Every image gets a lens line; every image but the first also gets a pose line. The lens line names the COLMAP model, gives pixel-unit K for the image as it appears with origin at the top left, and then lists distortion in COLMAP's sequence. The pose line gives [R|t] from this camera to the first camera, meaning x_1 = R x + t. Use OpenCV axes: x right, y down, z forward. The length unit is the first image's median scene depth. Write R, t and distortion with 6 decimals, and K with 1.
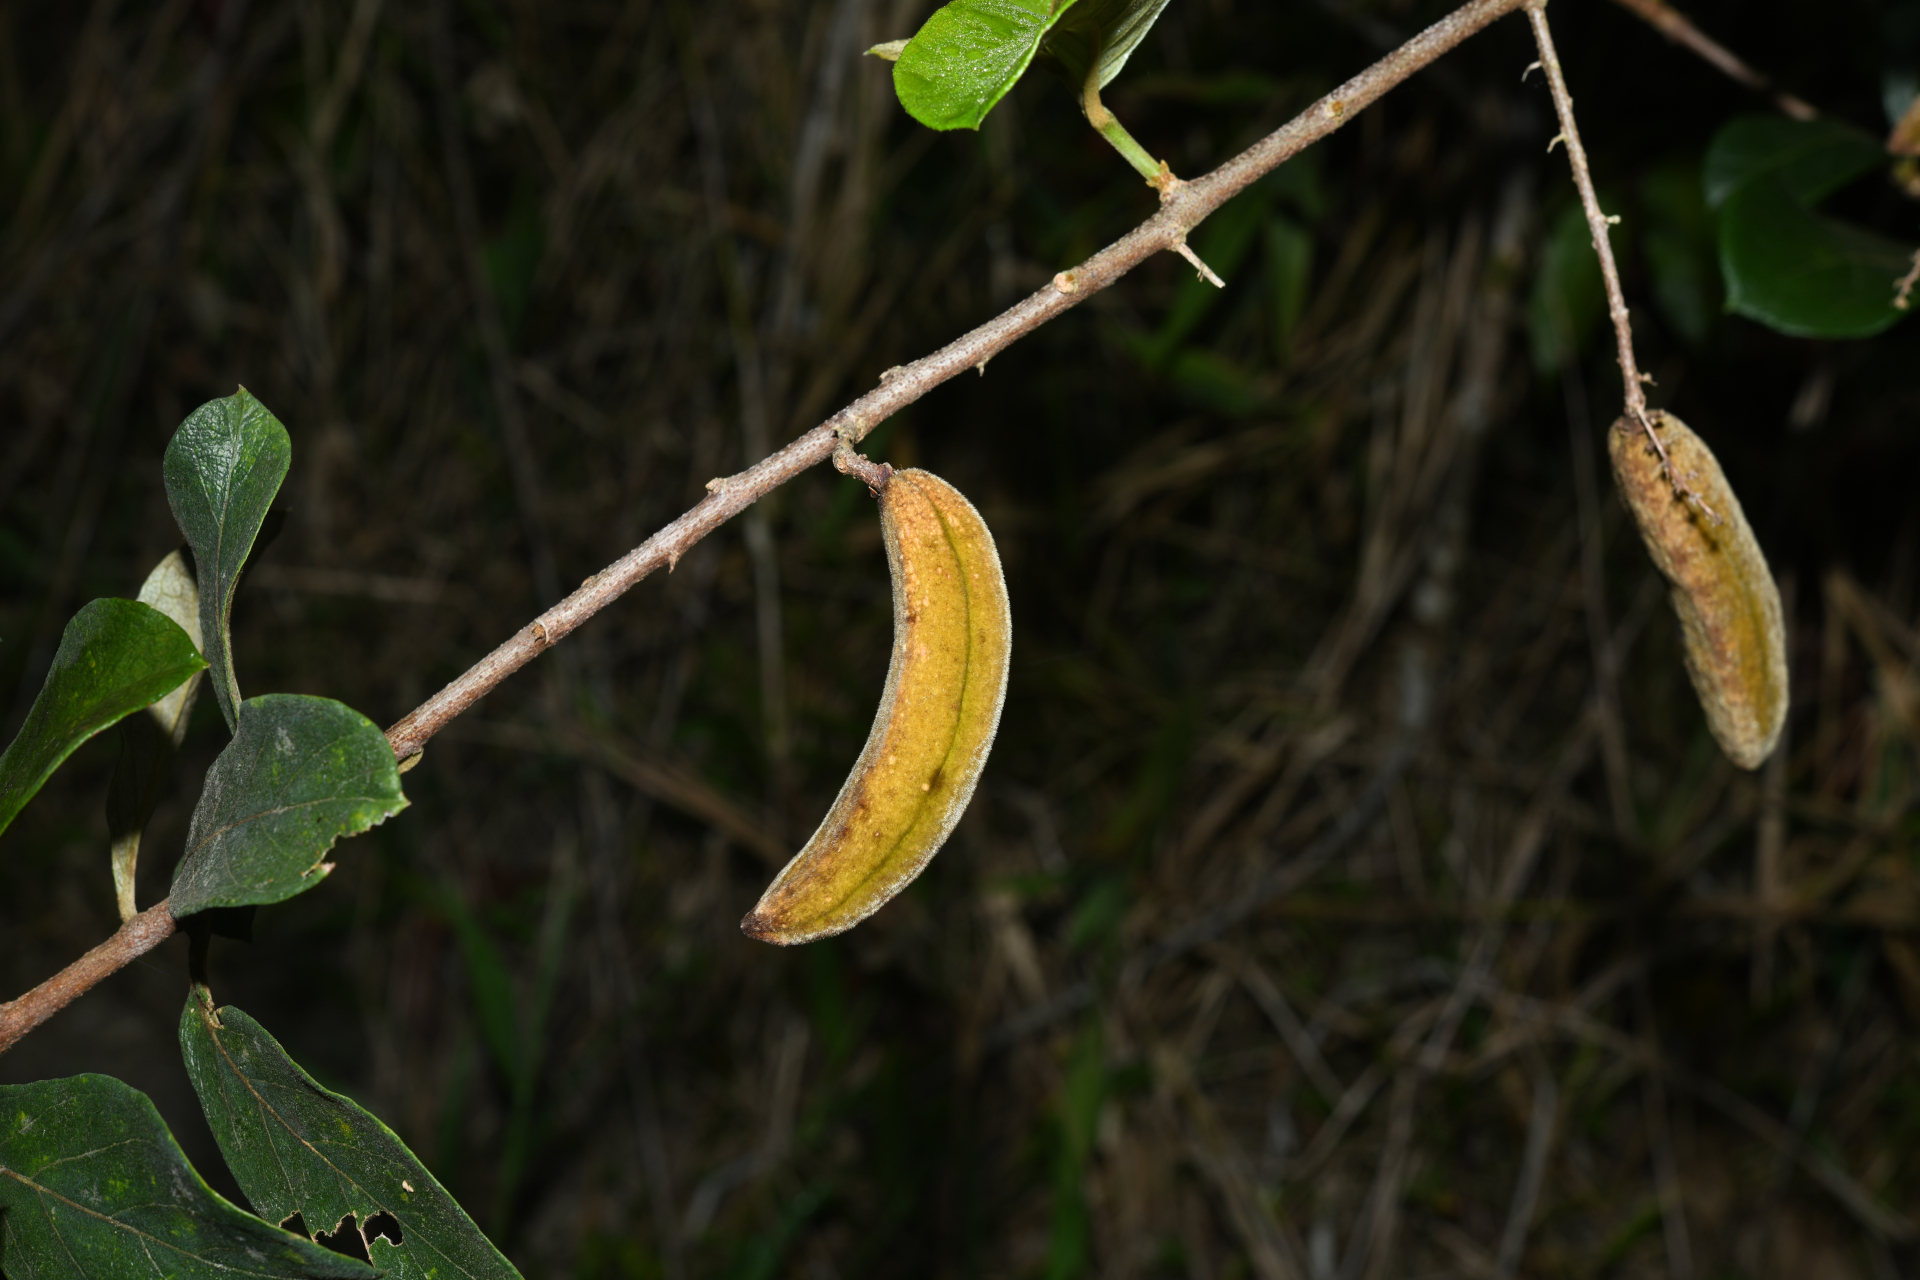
lens RADIAL K [[3179.9, 0, 1012.4], [0, 3179.9, 634.4], [0, 0, 1]] dist [0.026672, 0.142974]
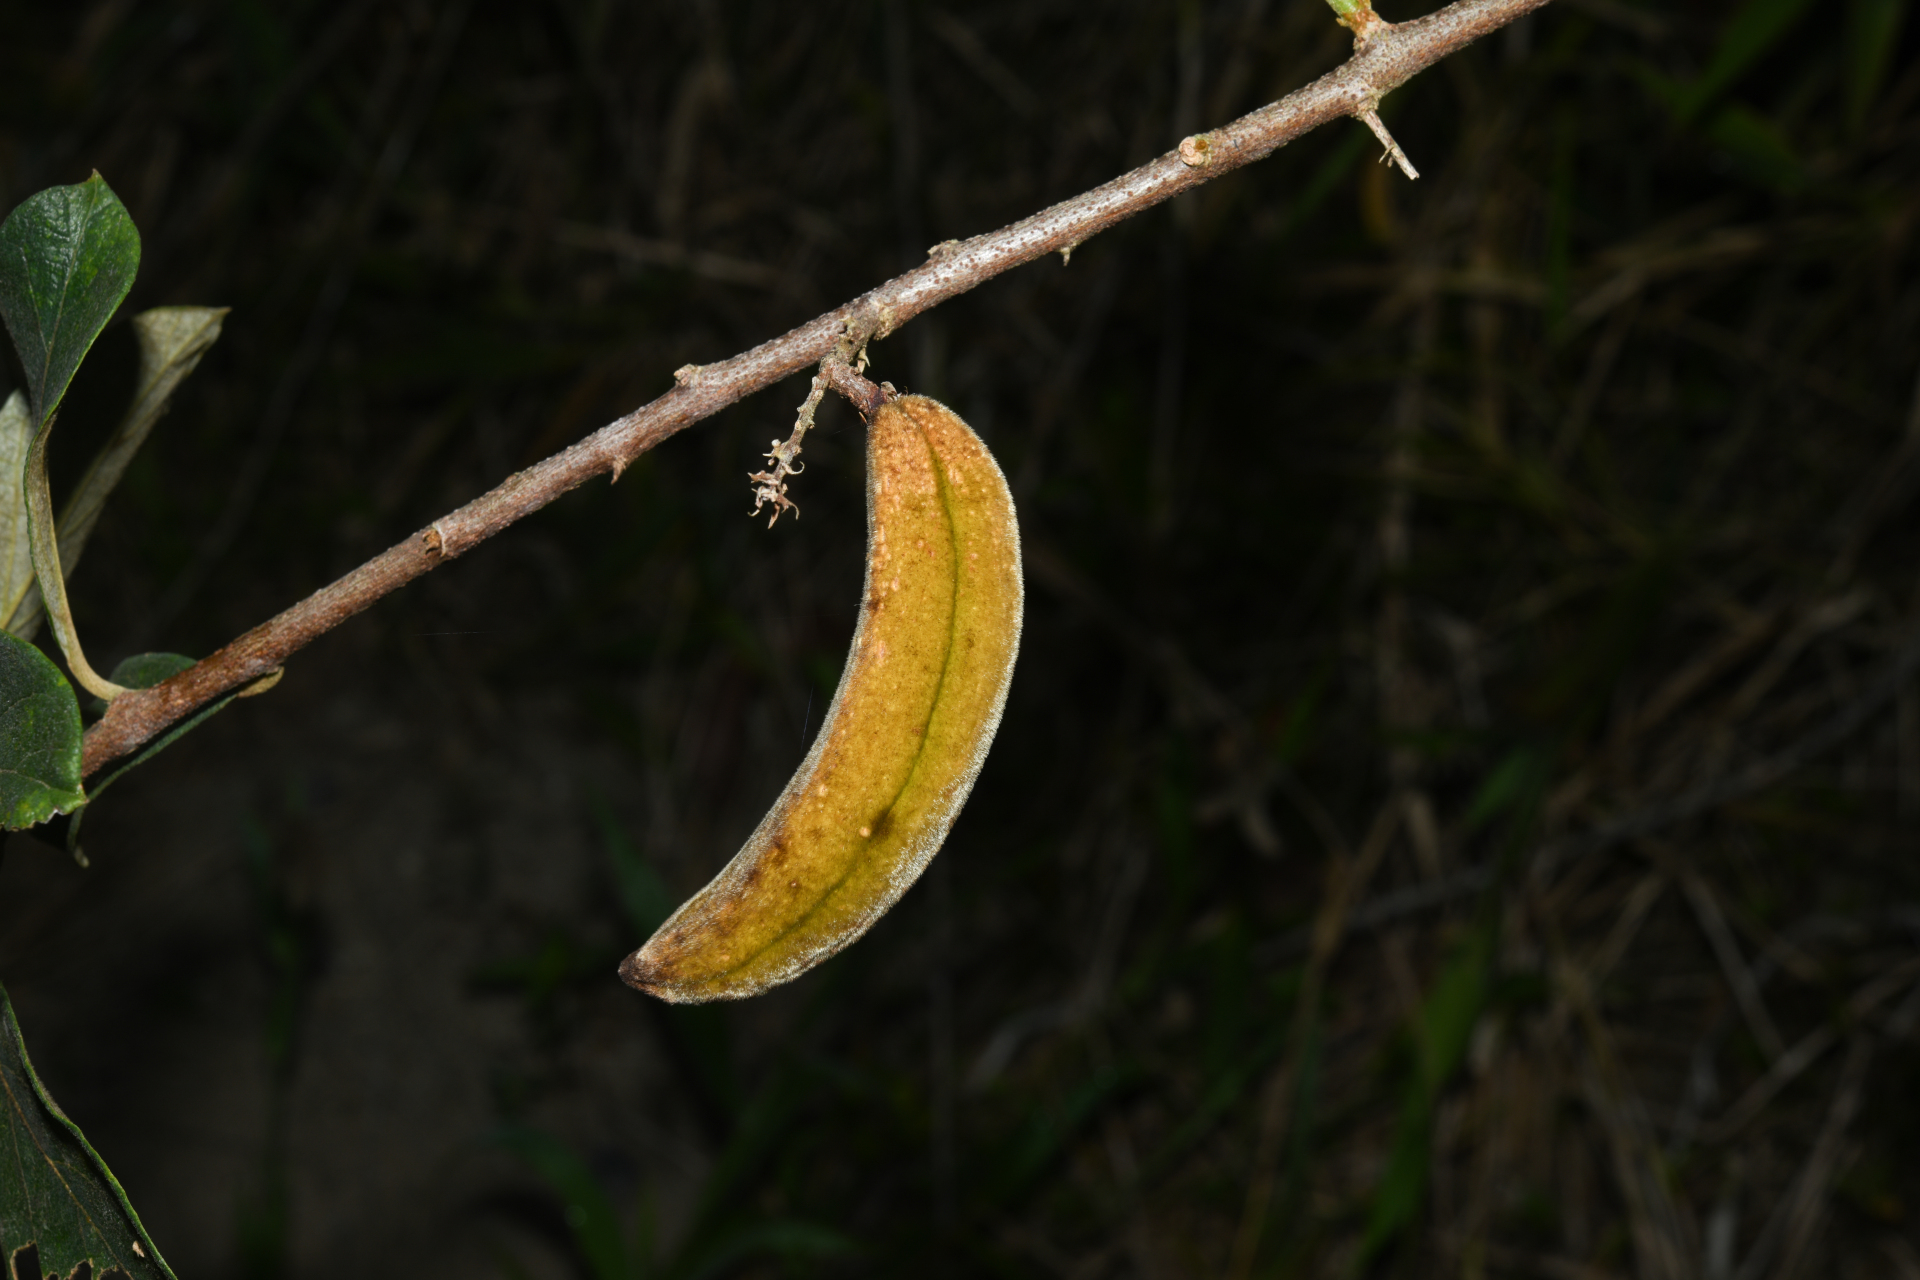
lens RADIAL K [[3457.6, 0, 965.2], [0, 3457.6, 563.1], [0, 0, 1]] dist [0.018481, -0.008298]
pose [[0.968121, 0.137653, -0.209267, 0.148407], [-0.118354, 0.987702, 0.102159, -0.094548], [0.220755, -0.074135, 0.972508, 0.216905]]
